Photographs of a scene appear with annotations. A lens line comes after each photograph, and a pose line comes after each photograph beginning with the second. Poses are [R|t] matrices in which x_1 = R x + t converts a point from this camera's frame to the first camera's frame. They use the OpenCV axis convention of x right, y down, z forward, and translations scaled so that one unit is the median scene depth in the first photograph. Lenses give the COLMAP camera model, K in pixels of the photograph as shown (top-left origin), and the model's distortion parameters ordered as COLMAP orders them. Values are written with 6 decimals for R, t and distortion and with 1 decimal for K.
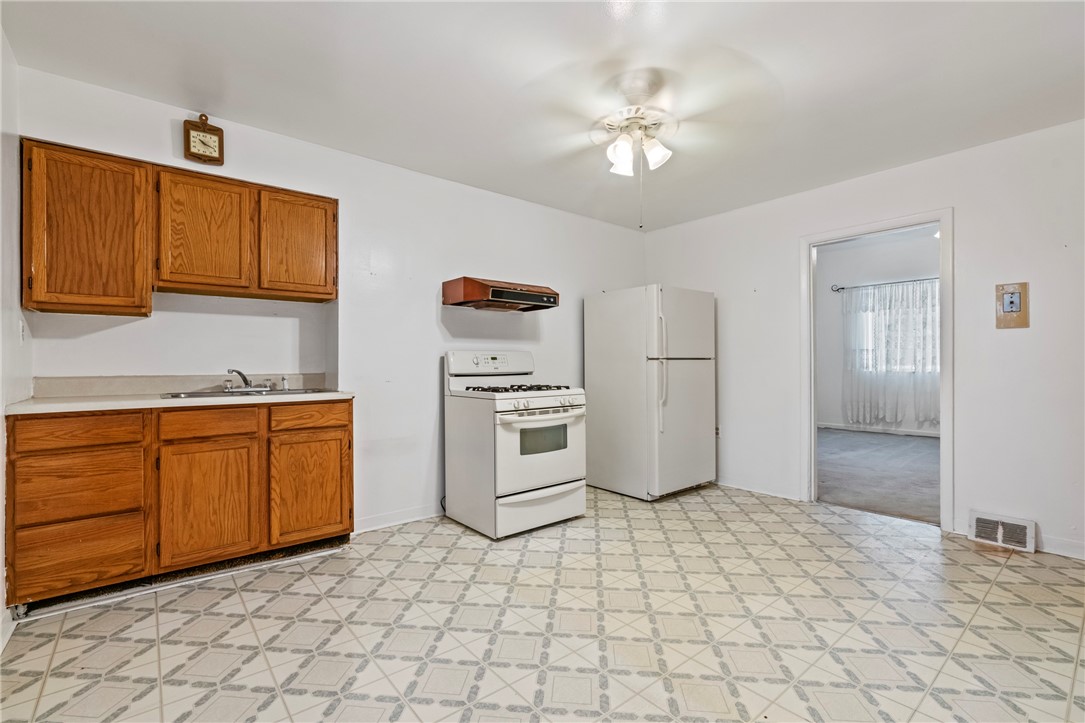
lens RADIAL K [[487.8, 0, 542.1], [0, 487.8, 359.2], [0, 0, 1]] dist [-0.004436, 0.000636]
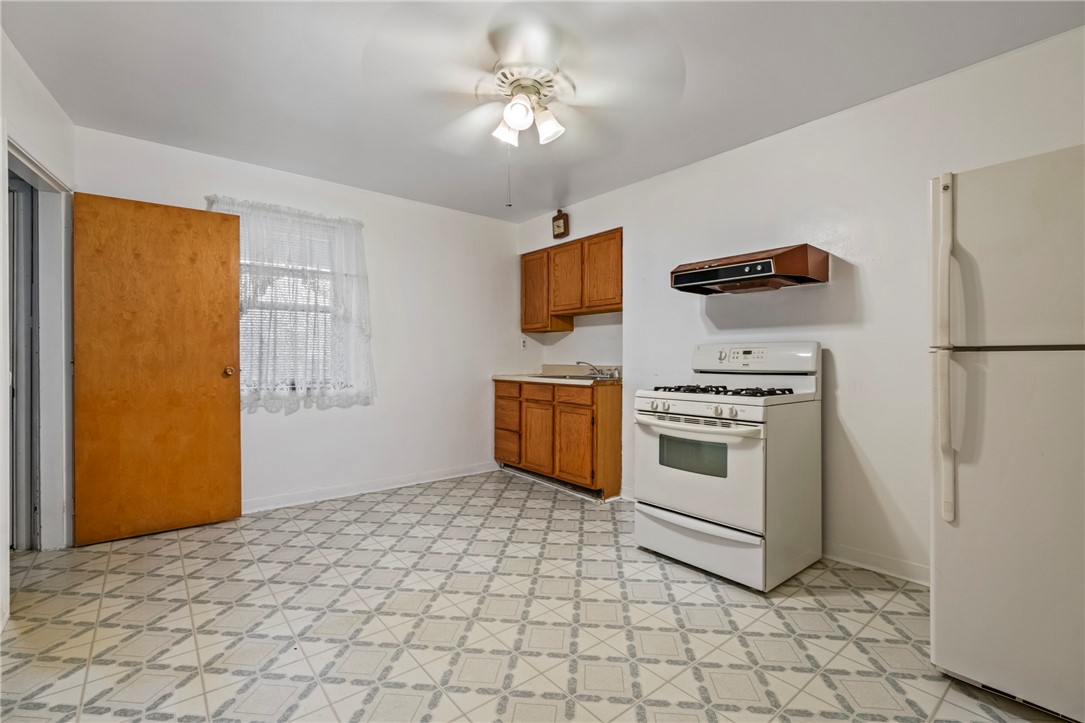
lens RADIAL K [[473.1, 0, 542.5], [0, 473.1, 361.5], [0, 0, 1]] dist [-0.047654, 0.000102]
pose [[0.006637, 0.005685, -0.999962, 0.783152], [0.004907, 0.999972, 0.005717, 0.008783], [0.999966, -0.004945, 0.006609, 0.786314]]
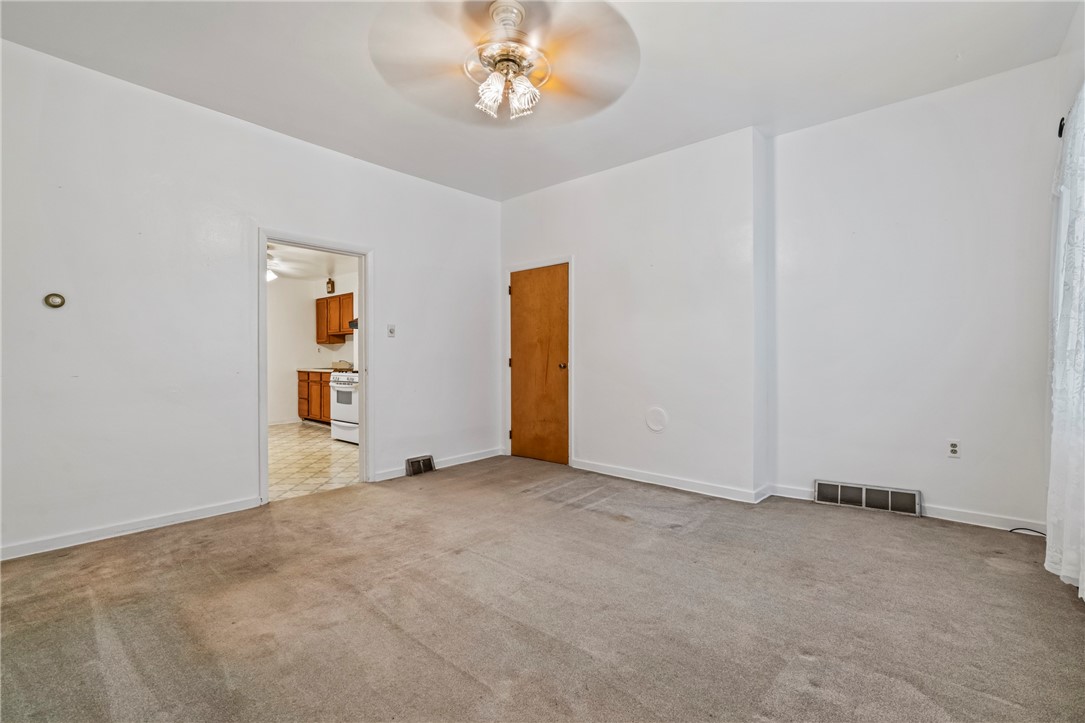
lens RADIAL K [[487.8, 0, 542.1], [0, 487.8, 359.2], [0, 0, 1]] dist [-0.004436, 0.000636]
pose [[0.178063, 0.008196, -0.983985, 2.202734], [0.009467, 0.999905, 0.010042, -0.004572], [0.983974, -0.011104, 0.177969, 1.501179]]
